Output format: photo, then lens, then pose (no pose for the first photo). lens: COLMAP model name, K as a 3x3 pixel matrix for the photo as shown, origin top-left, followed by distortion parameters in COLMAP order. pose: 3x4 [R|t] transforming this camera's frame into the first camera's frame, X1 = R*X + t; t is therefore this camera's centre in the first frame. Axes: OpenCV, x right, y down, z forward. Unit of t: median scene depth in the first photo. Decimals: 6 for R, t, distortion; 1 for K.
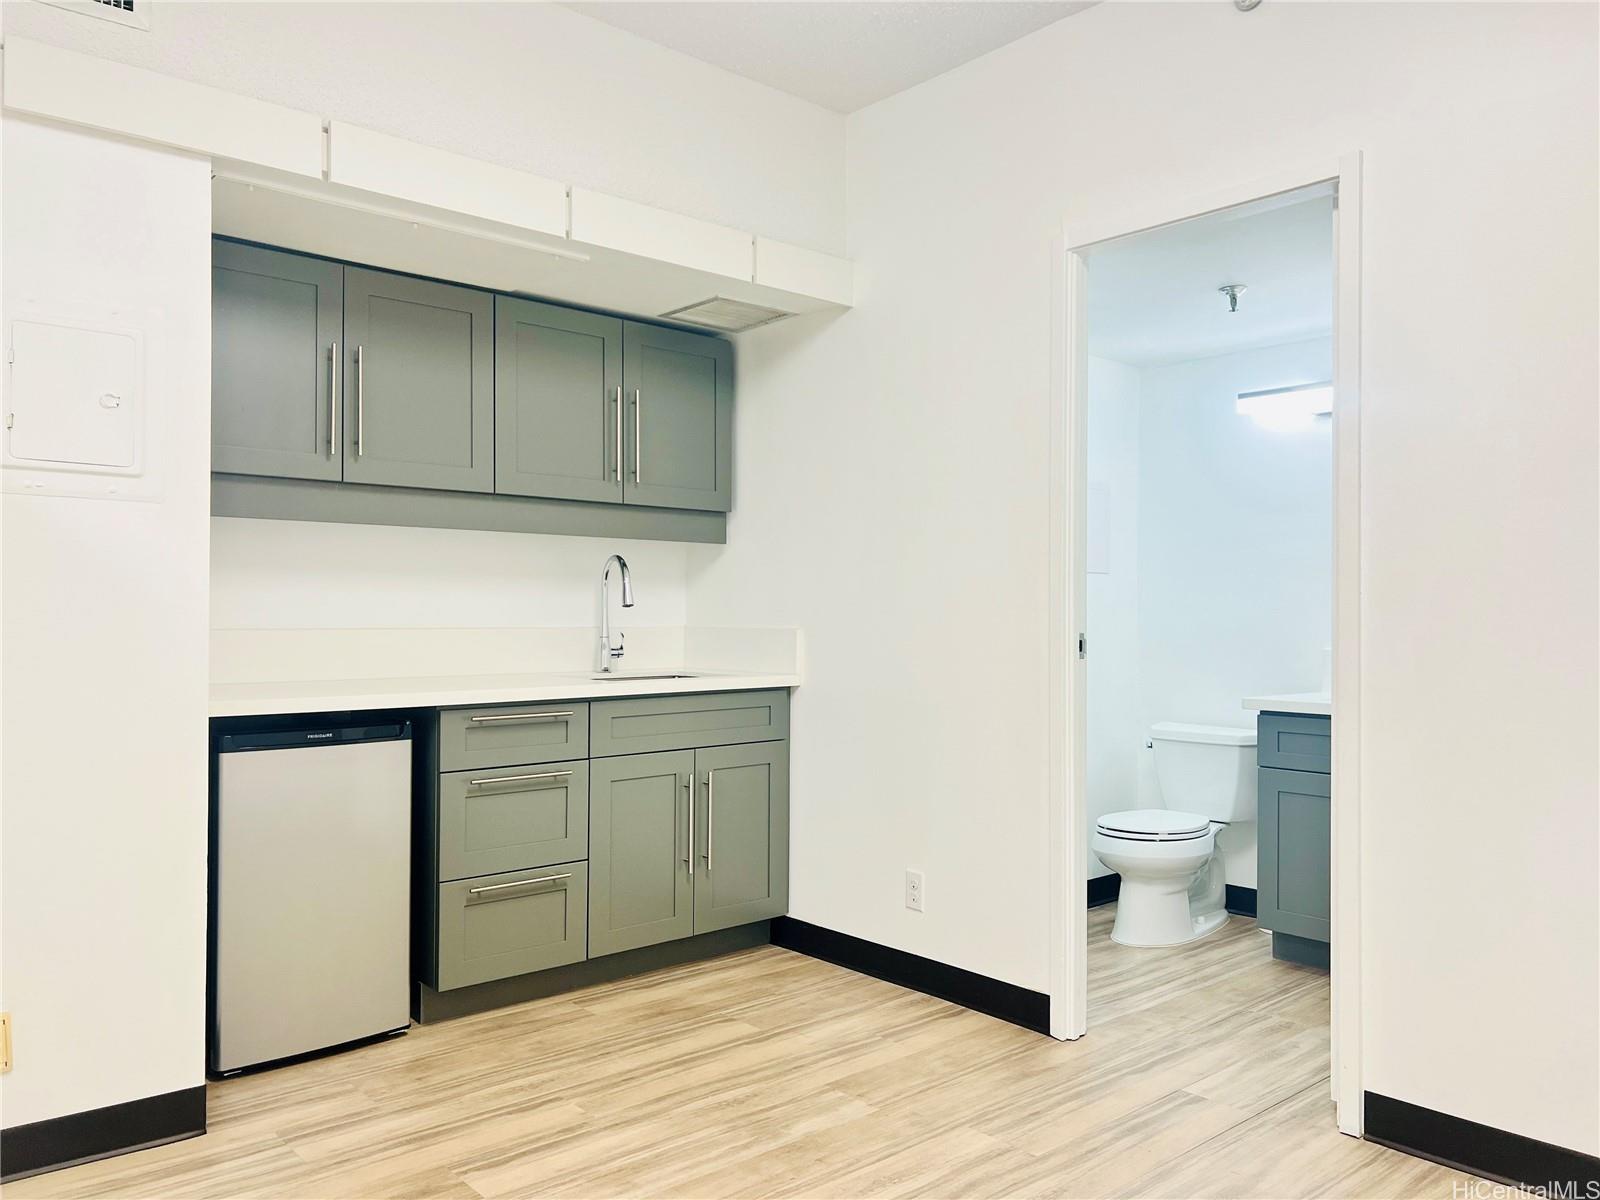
lens RADIAL K [[1213.9, 0, 798.0], [0, 1213.9, 605.5], [0, 0, 1]] dist [0.054391, -0.051033]
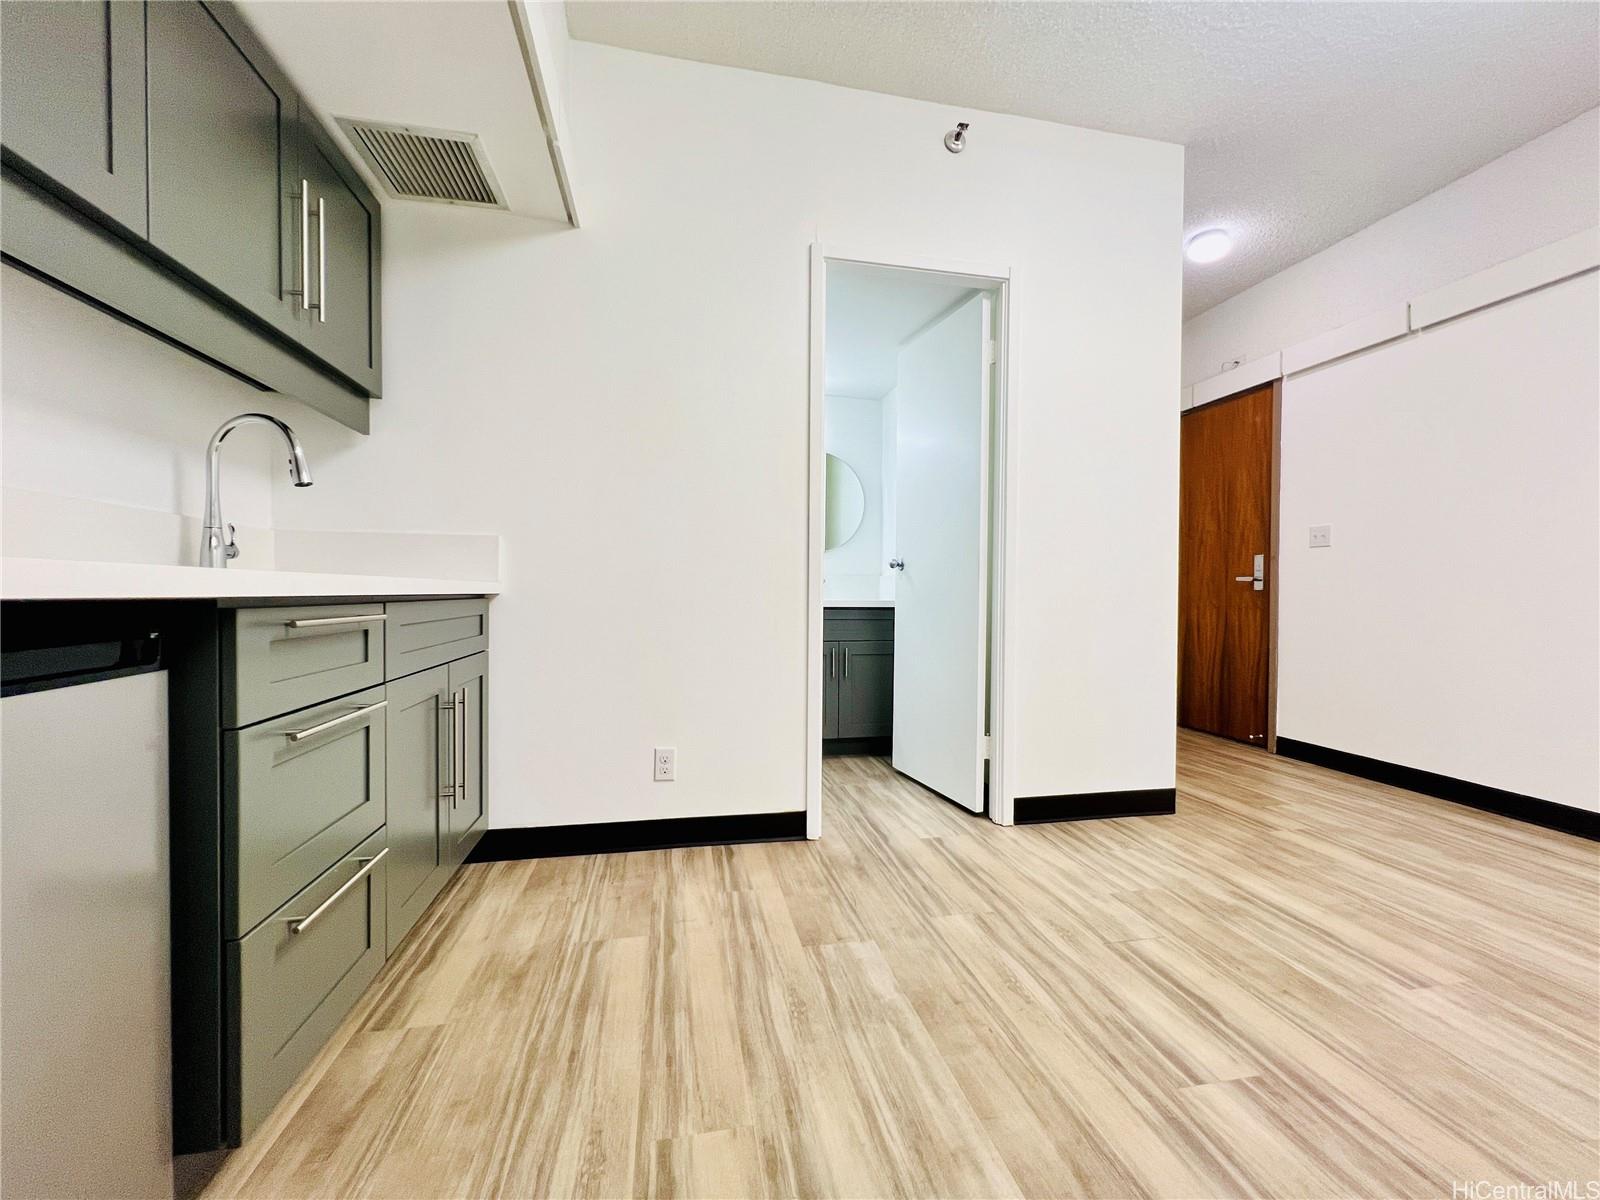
lens RADIAL K [[644.9, 0, 801.9], [0, 644.9, 601.4], [0, 0, 1]] dist [0.004696, -0.001877]
pose [[0.495781, -0.012258, 0.868361, -0.398519], [-0.010421, 0.999744, 0.020063, 0.072645], [-0.868385, -0.018996, 0.495527, 0.637503]]
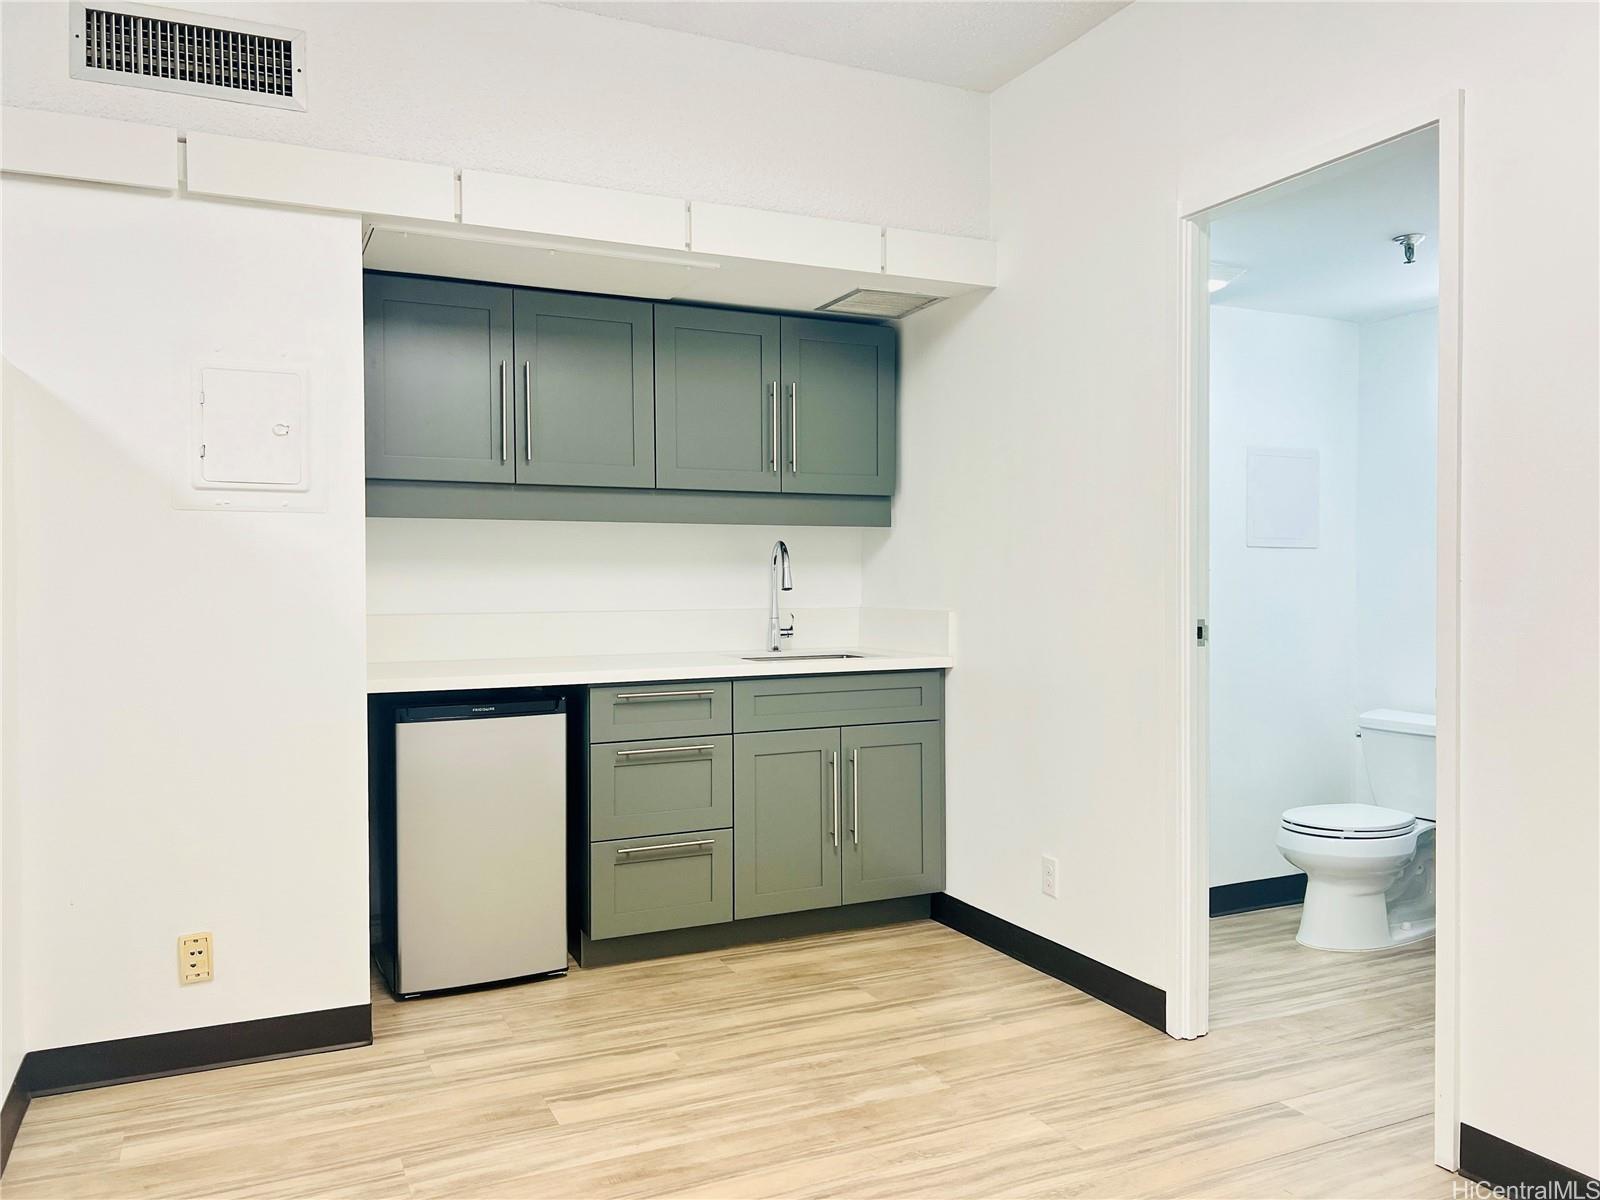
lens RADIAL K [[1213.9, 0, 799.7], [0, 1213.9, 599.3], [0, 0, 1]] dist [0.054391, -0.051033]
pose [[0.960961, -0.003350, -0.276662, 0.190525], [0.009726, 0.999718, 0.021677, -0.016239], [0.276511, -0.023521, 0.960723, -0.007447]]
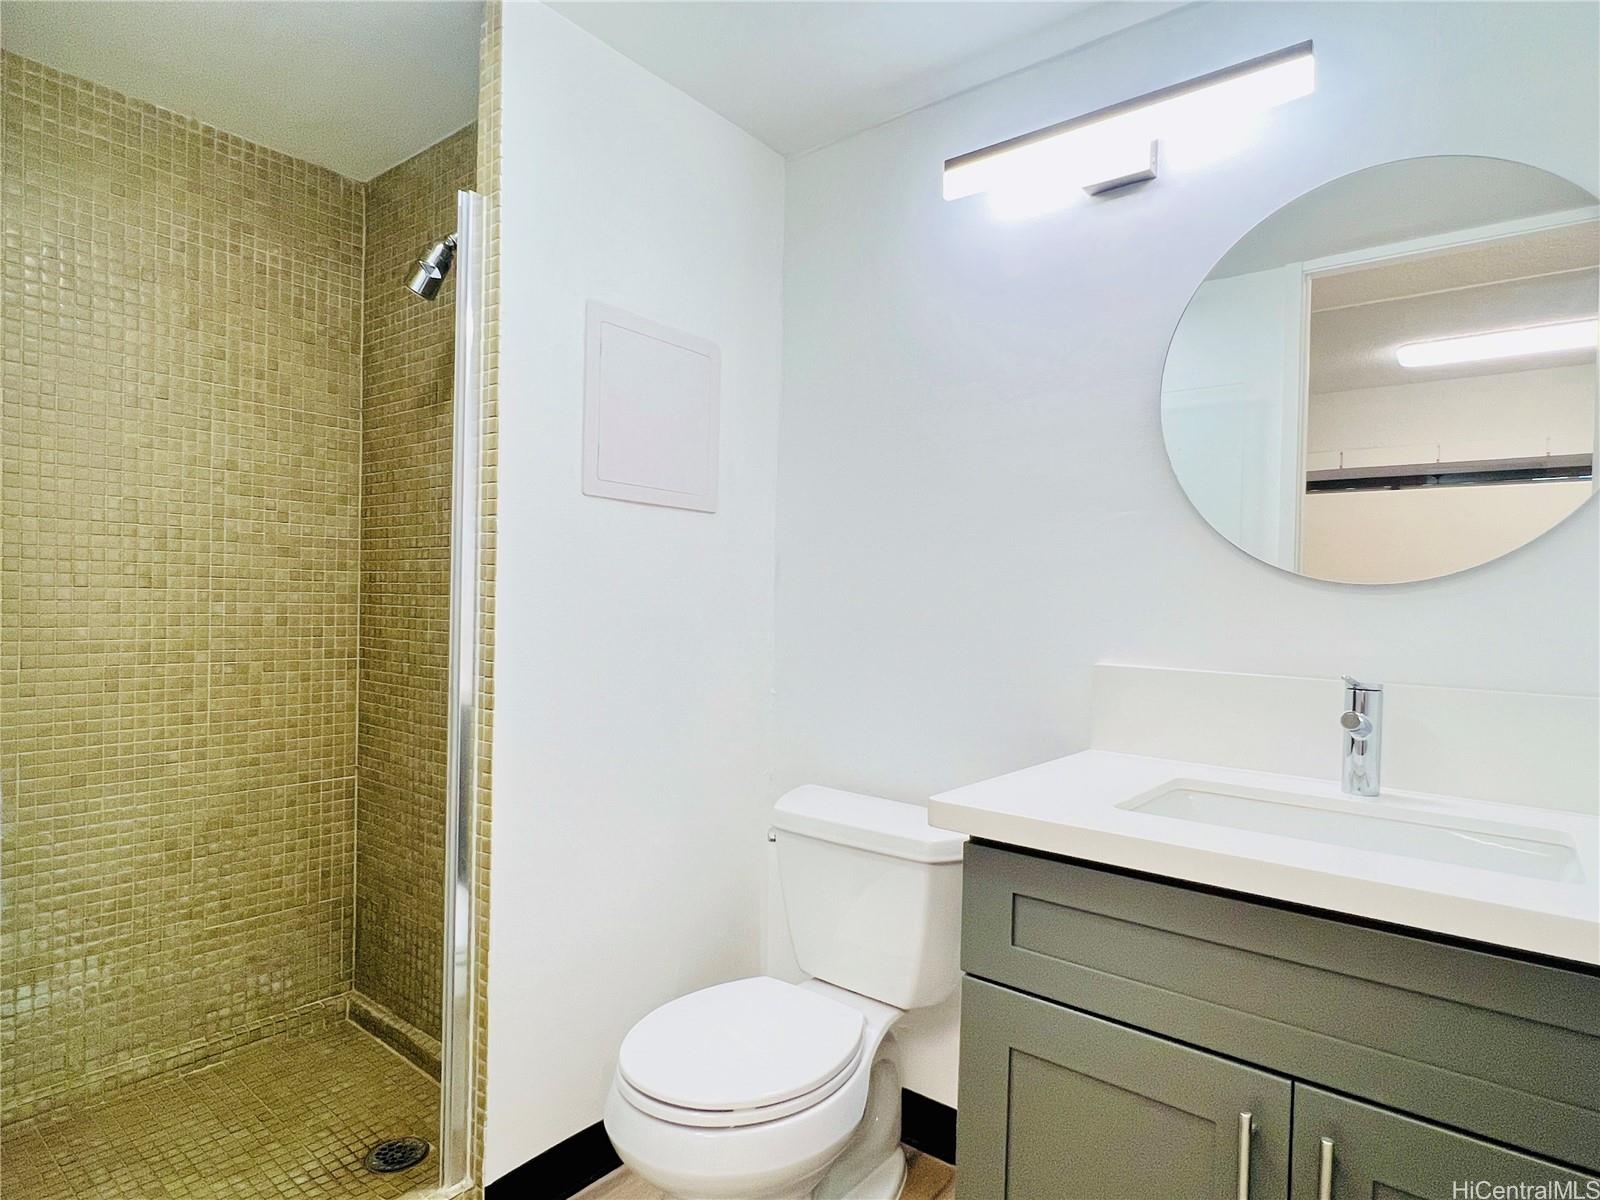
lens RADIAL K [[887.4, 0, 795.9], [0, 887.4, 610.5], [0, 0, 1]] dist [-0.001824, 0.000105]
pose [[0.986579, 0.014962, 0.162600, 0.322490], [-0.018738, 0.999589, 0.021715, 0.010891], [-0.162208, -0.024471, 0.986453, 0.855472]]
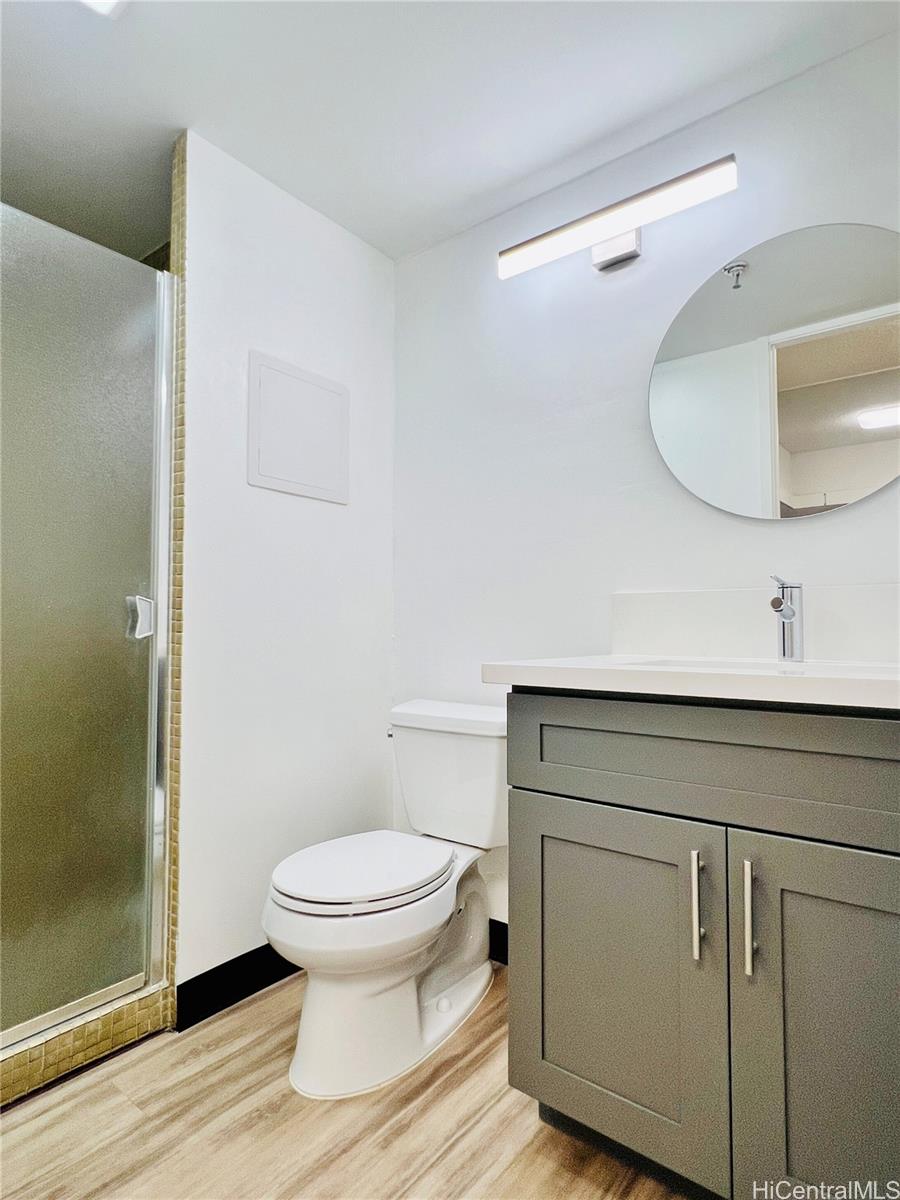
lens RADIAL K [[665.6, 0, 446.2], [0, 665.6, 599.7], [0, 0, 1]] dist [-0.001824, 0.000105]
pose [[0.984937, 0.000588, 0.172912, 0.347145], [0.005373, 0.999407, -0.034003, 0.066542], [-0.172829, 0.034420, 0.984350, 0.827104]]
